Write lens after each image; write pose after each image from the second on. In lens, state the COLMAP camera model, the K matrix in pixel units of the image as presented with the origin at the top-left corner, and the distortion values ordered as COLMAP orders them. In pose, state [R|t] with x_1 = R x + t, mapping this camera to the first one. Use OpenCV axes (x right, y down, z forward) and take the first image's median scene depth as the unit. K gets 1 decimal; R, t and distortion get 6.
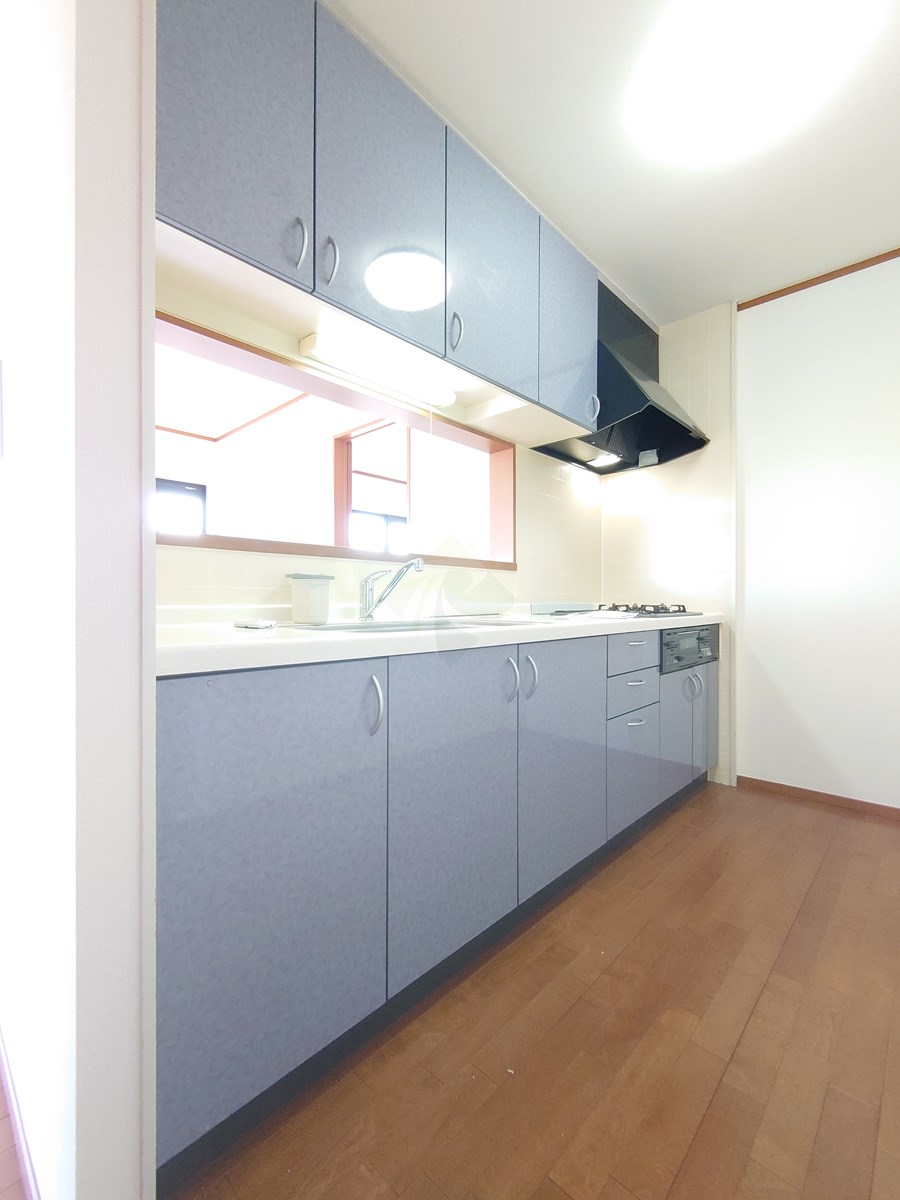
lens RADIAL K [[508.1, 0, 450.0], [0, 508.1, 600.0], [0, 0, 1]] dist [0.000050, -0.000626]
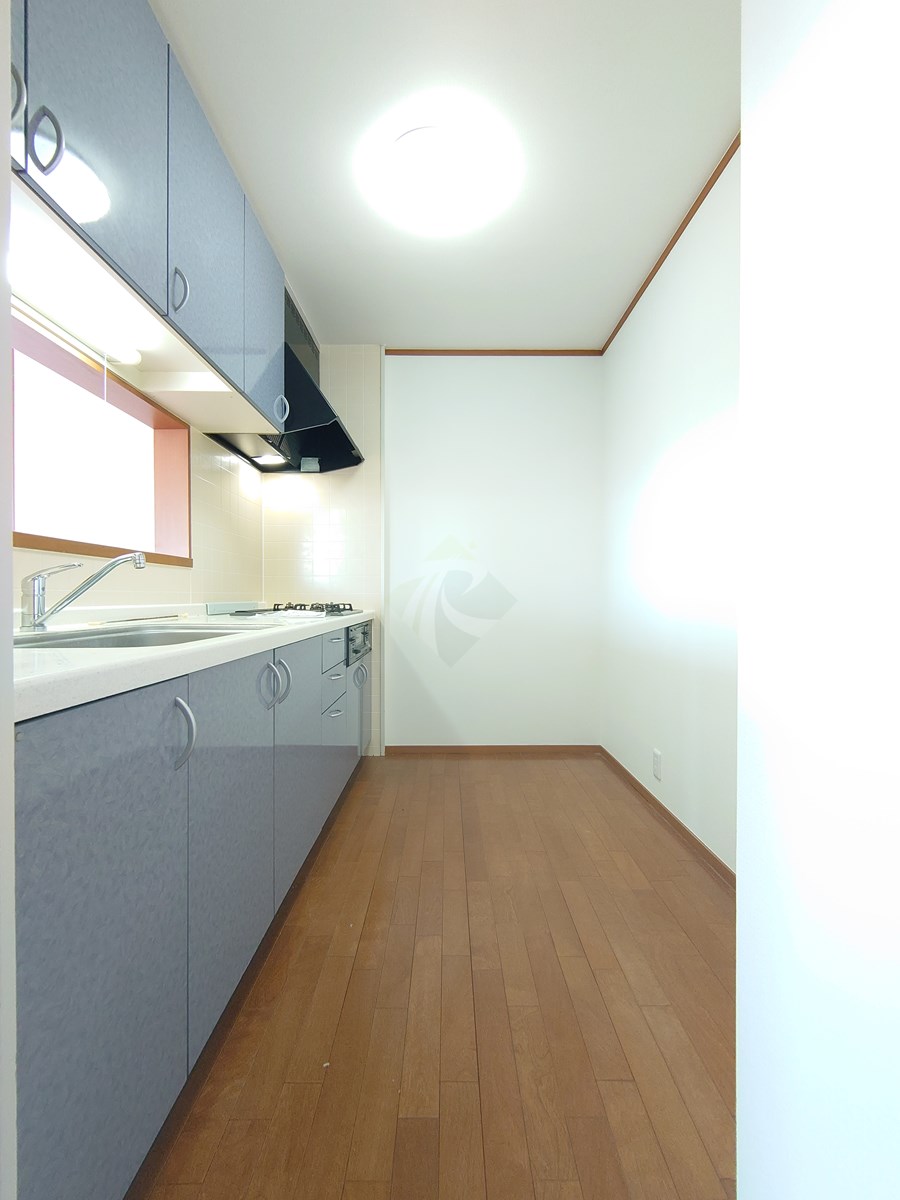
lens RADIAL K [[508.1, 0, 450.0], [0, 508.1, 600.0], [0, 0, 1]] dist [0.000050, -0.000626]
pose [[0.728091, -0.003884, 0.685469, -0.159800], [-0.001853, 0.999969, 0.007634, -0.007721], [-0.685478, -0.006828, 0.728062, 0.035055]]
